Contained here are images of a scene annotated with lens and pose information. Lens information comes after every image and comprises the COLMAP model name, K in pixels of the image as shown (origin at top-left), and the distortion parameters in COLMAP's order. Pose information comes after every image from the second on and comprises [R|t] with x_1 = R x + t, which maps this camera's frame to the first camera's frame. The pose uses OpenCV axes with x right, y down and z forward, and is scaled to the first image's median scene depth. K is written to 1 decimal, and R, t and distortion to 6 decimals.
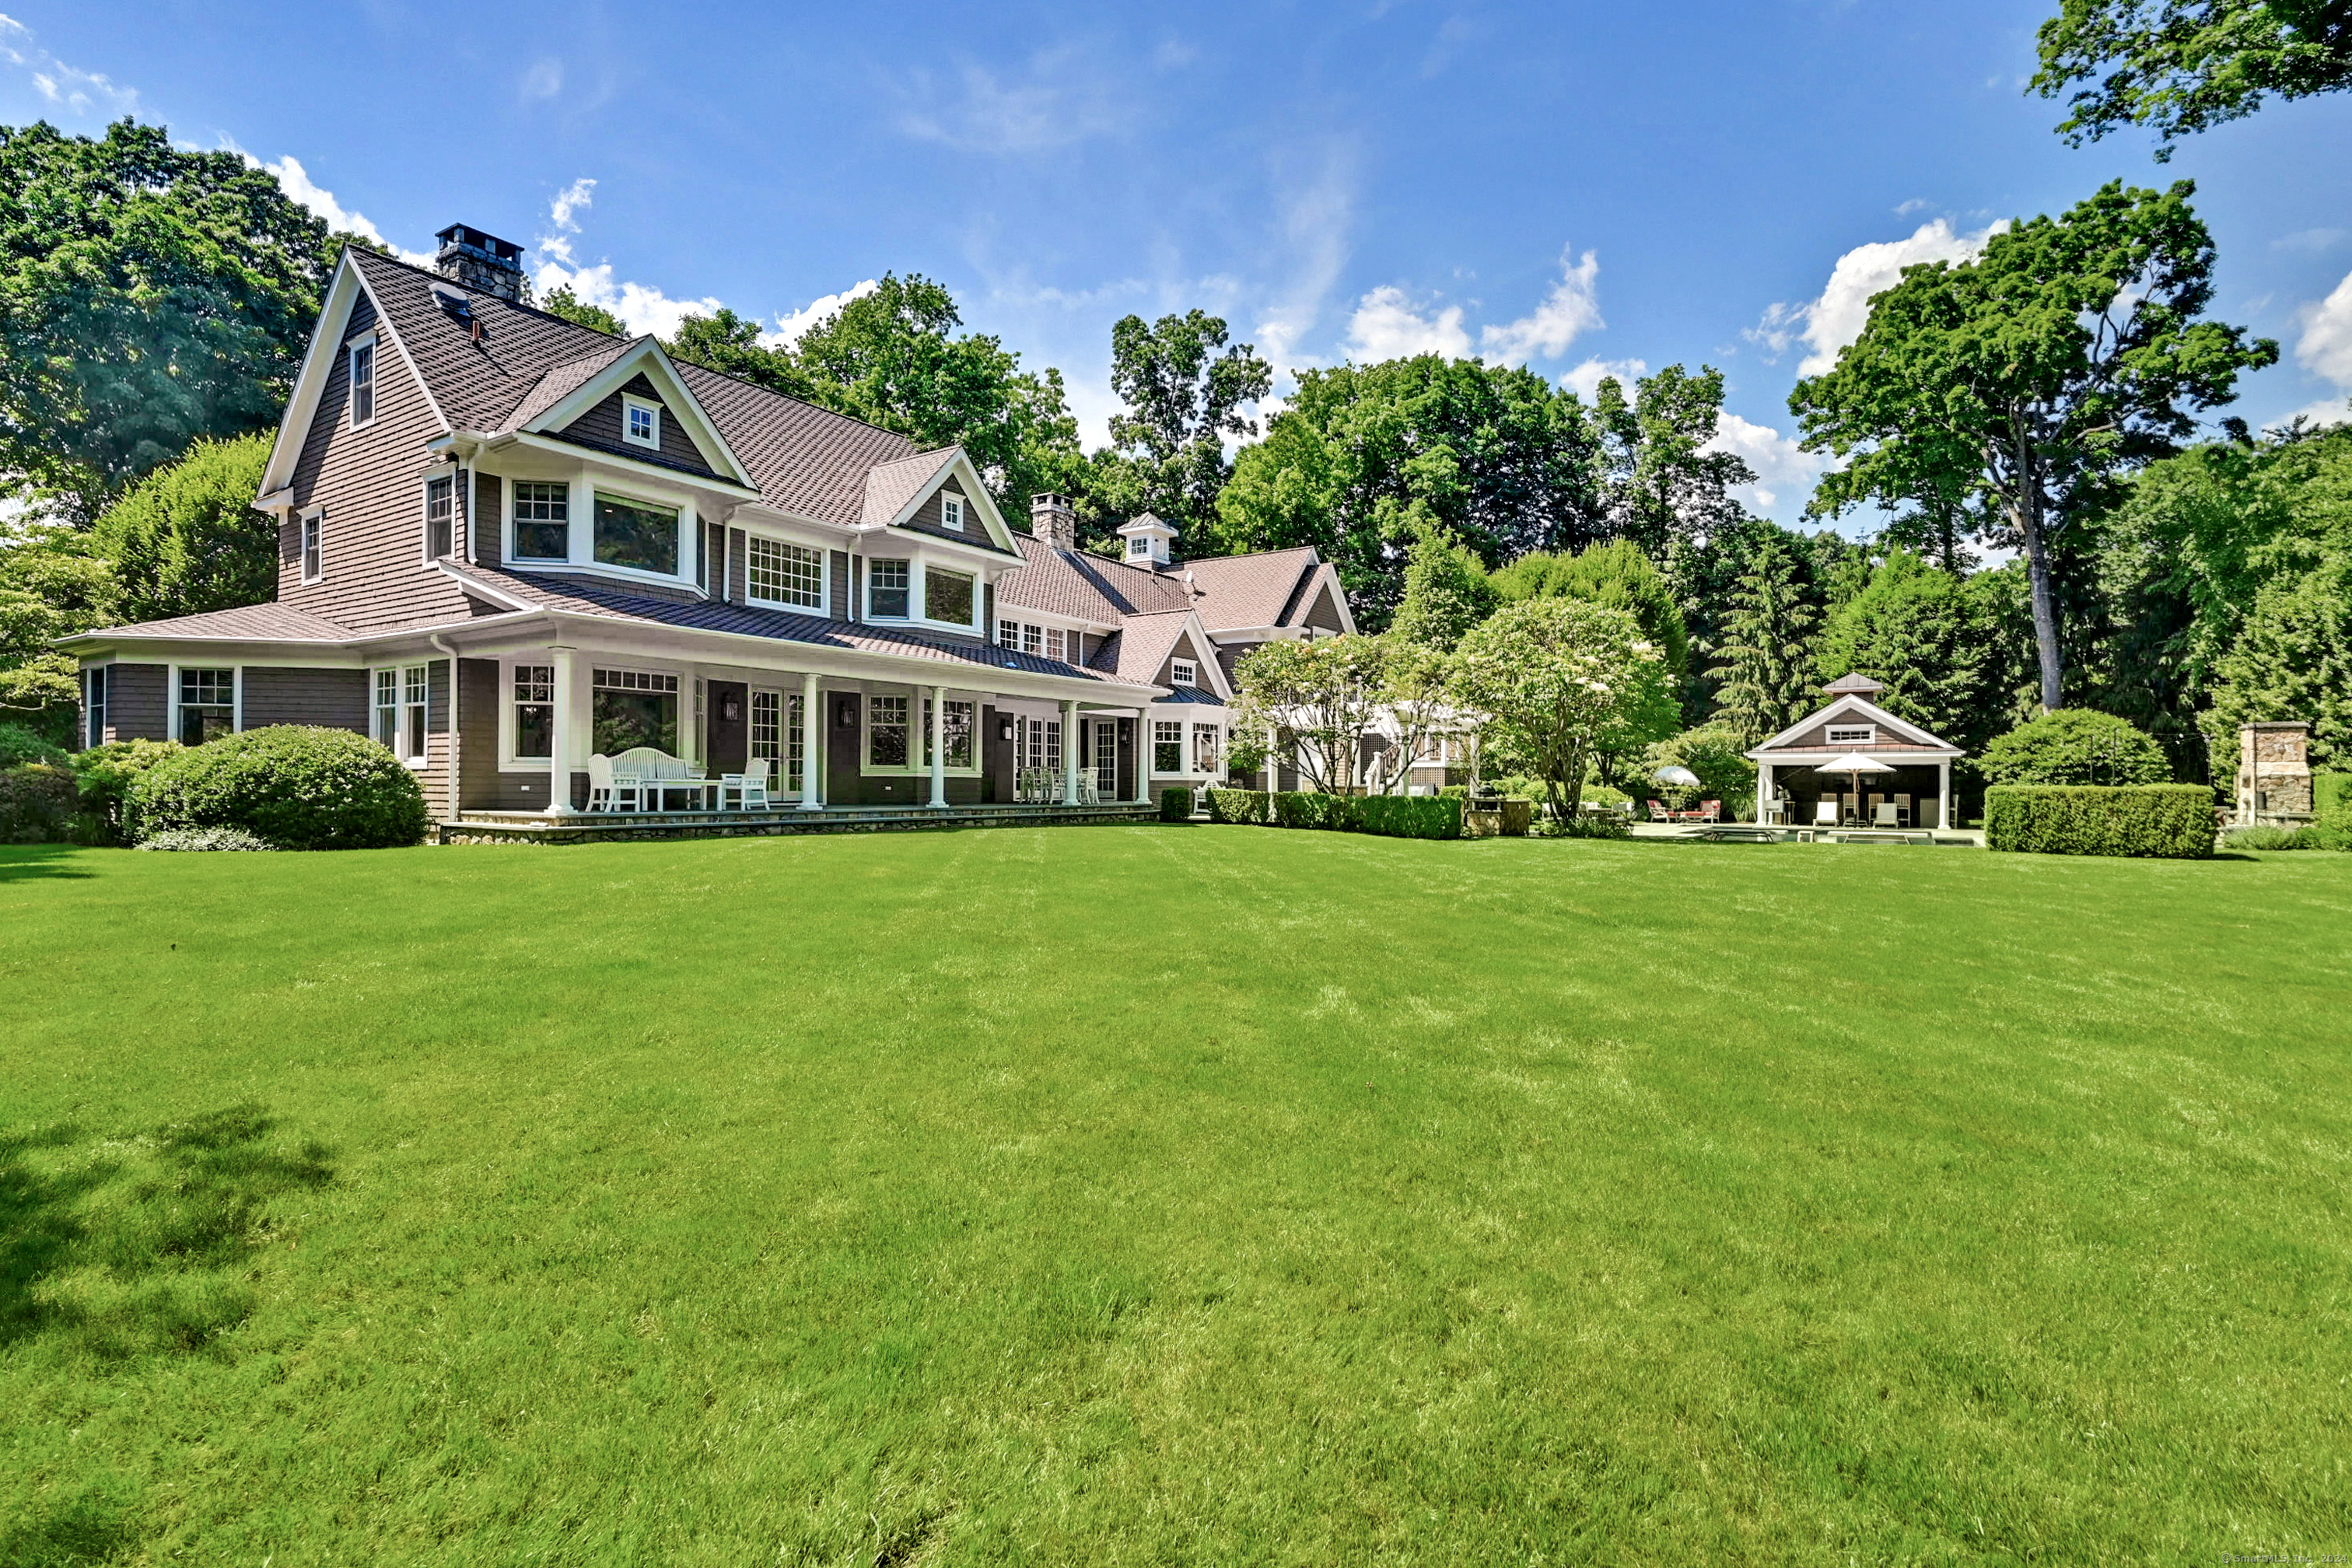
lens RADIAL K [[1077.1, 0, 1176.0], [0, 1077.1, 784.0], [0, 0, 1]] dist [-0.026537, 0.009101]
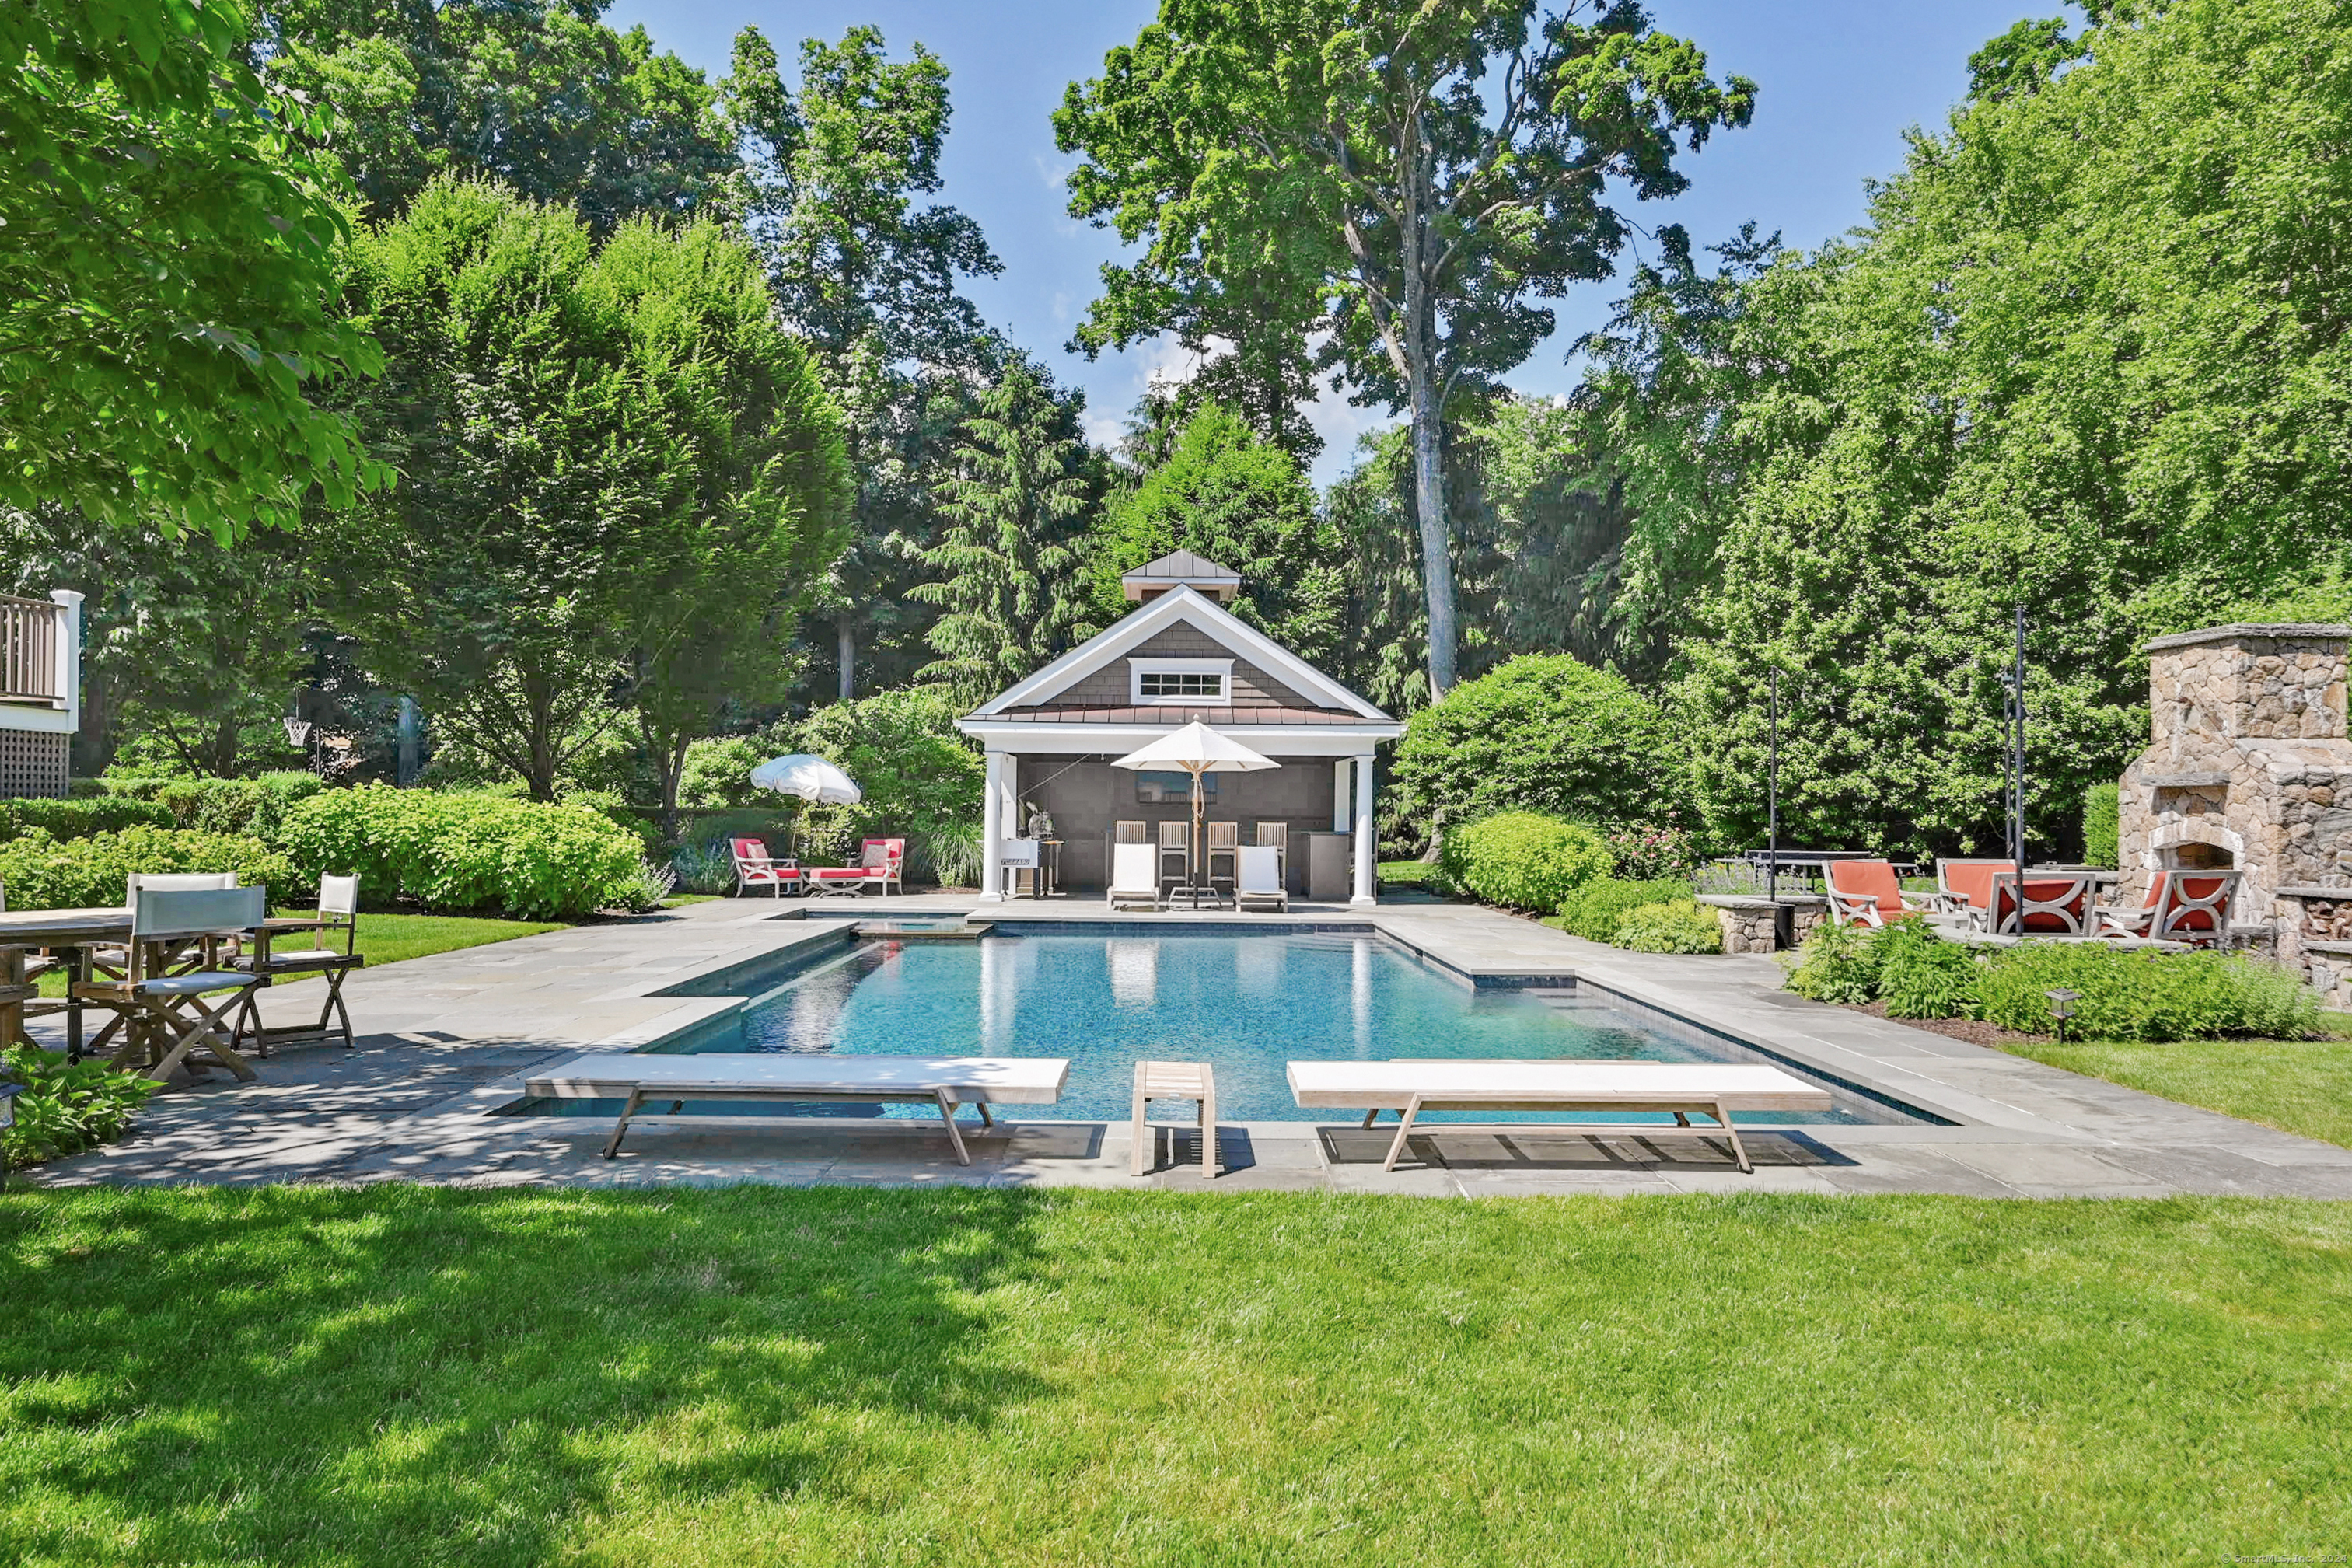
lens RADIAL K [[1364.1, 0, 1176.0], [0, 1364.1, 784.0], [0, 0, 1]] dist [-0.000390, -0.000523]
pose [[0.813415, 0.013788, 0.581521, 0.243260], [-0.005899, 0.999863, -0.015456, 0.001559], [-0.581654, 0.009141, 0.813385, 0.431652]]
